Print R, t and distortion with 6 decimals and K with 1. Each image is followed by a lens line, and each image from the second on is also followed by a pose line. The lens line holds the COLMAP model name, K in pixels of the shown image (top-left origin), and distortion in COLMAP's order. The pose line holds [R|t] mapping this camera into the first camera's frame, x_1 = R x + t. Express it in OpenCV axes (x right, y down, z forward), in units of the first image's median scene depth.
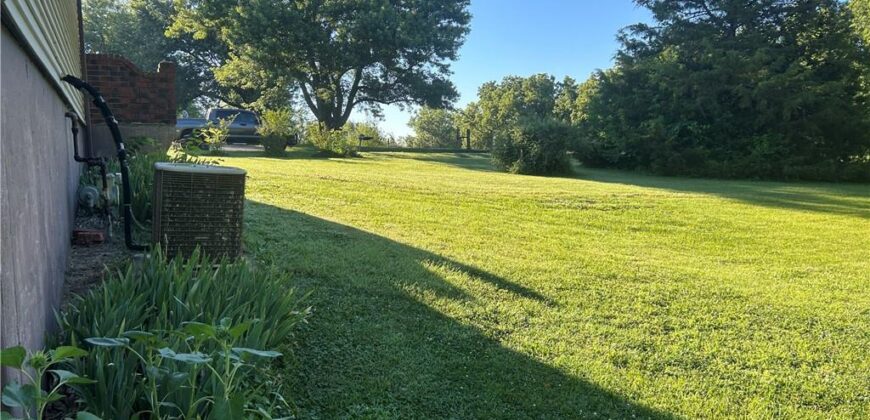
lens RADIAL K [[638.7, 0, 435.0], [0, 638.7, 210.0], [0, 0, 1]] dist [0.003234, -0.004258]
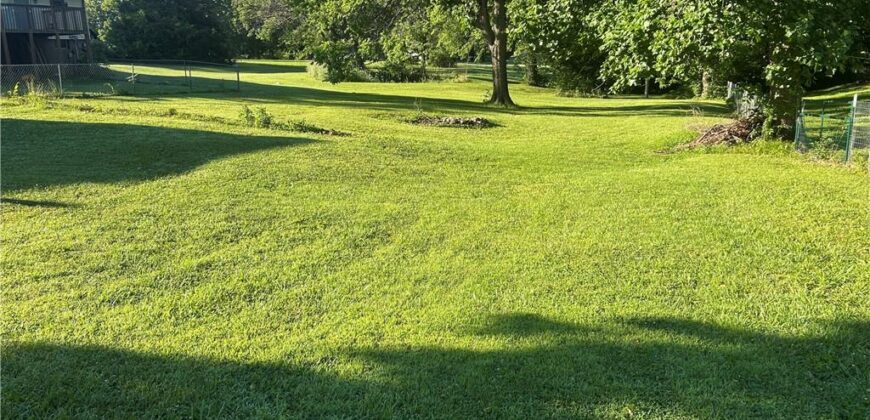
lens RADIAL K [[638.7, 0, 435.0], [0, 638.7, 210.0], [0, 0, 1]] dist [0.003234, -0.004258]
pose [[0.786249, -0.140037, 0.601832, -0.330869], [0.049933, 0.985195, 0.164006, 0.153108], [-0.615889, -0.098898, 0.781601, -1.701031]]
